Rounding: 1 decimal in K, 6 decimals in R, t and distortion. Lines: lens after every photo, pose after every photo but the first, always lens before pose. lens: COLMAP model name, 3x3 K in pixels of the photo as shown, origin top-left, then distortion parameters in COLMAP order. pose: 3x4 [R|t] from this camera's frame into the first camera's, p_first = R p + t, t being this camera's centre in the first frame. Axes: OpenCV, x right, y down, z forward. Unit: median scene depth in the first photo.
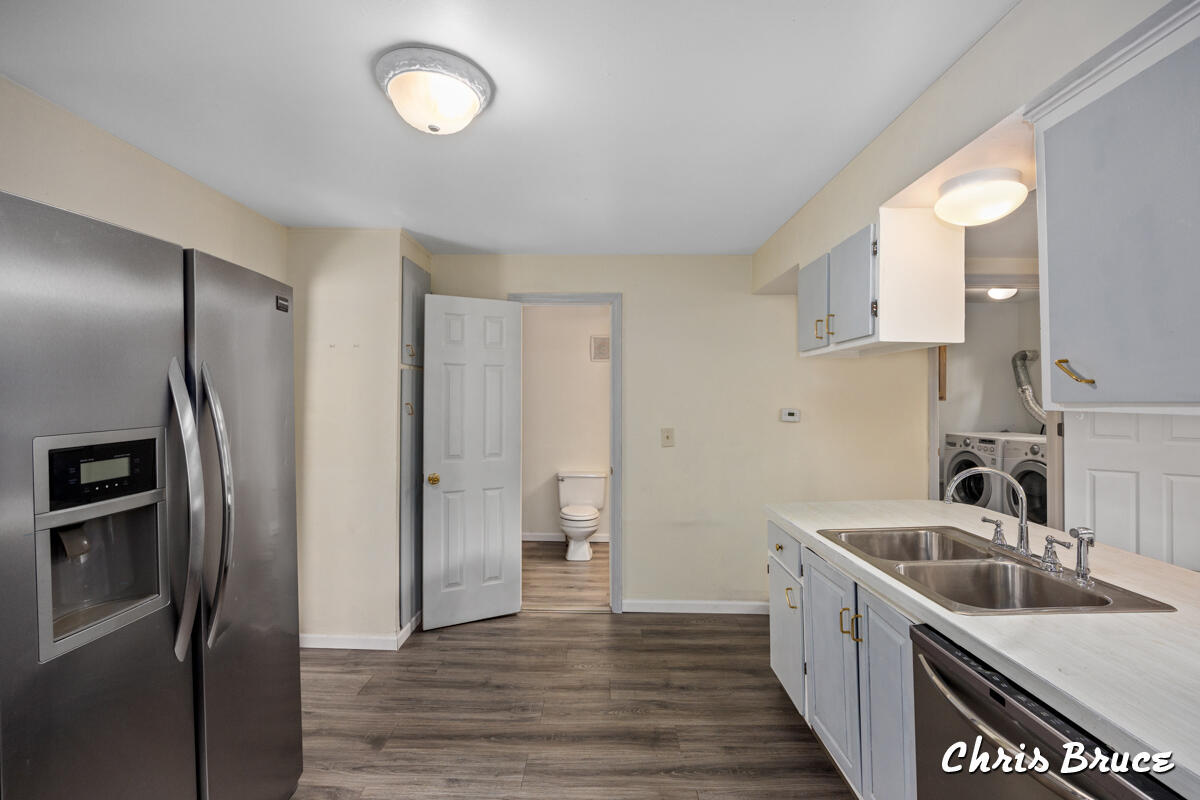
lens RADIAL K [[516.3, 0, 600.8], [0, 516.3, 401.4], [0, 0, 1]] dist [0.000146, -0.000008]
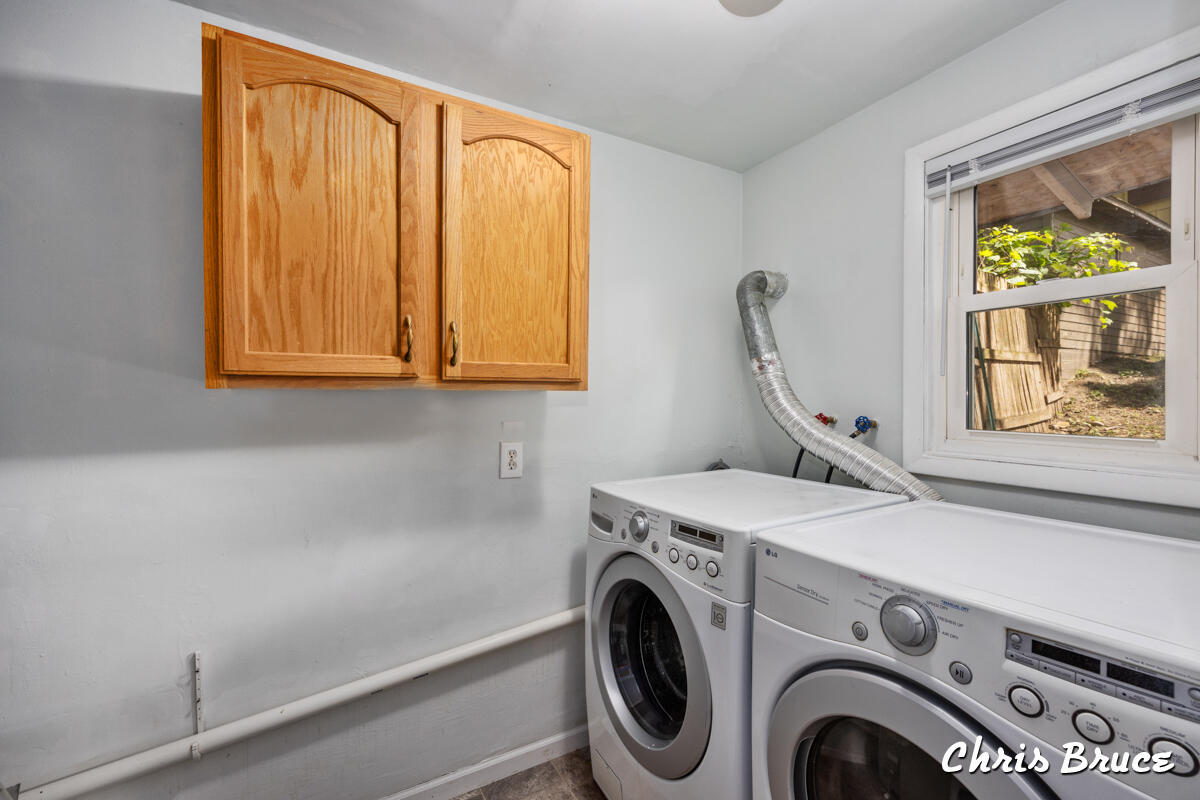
lens RADIAL K [[494.0, 0, 601.3], [0, 494.0, 404.0], [0, 0, 1]] dist [0.010931, 0.000246]
pose [[0.879808, -0.000051, 0.475329, 0.541447], [0.001319, 0.999996, -0.002334, 0.009098], [-0.475327, 0.002681, 0.879805, 0.741478]]
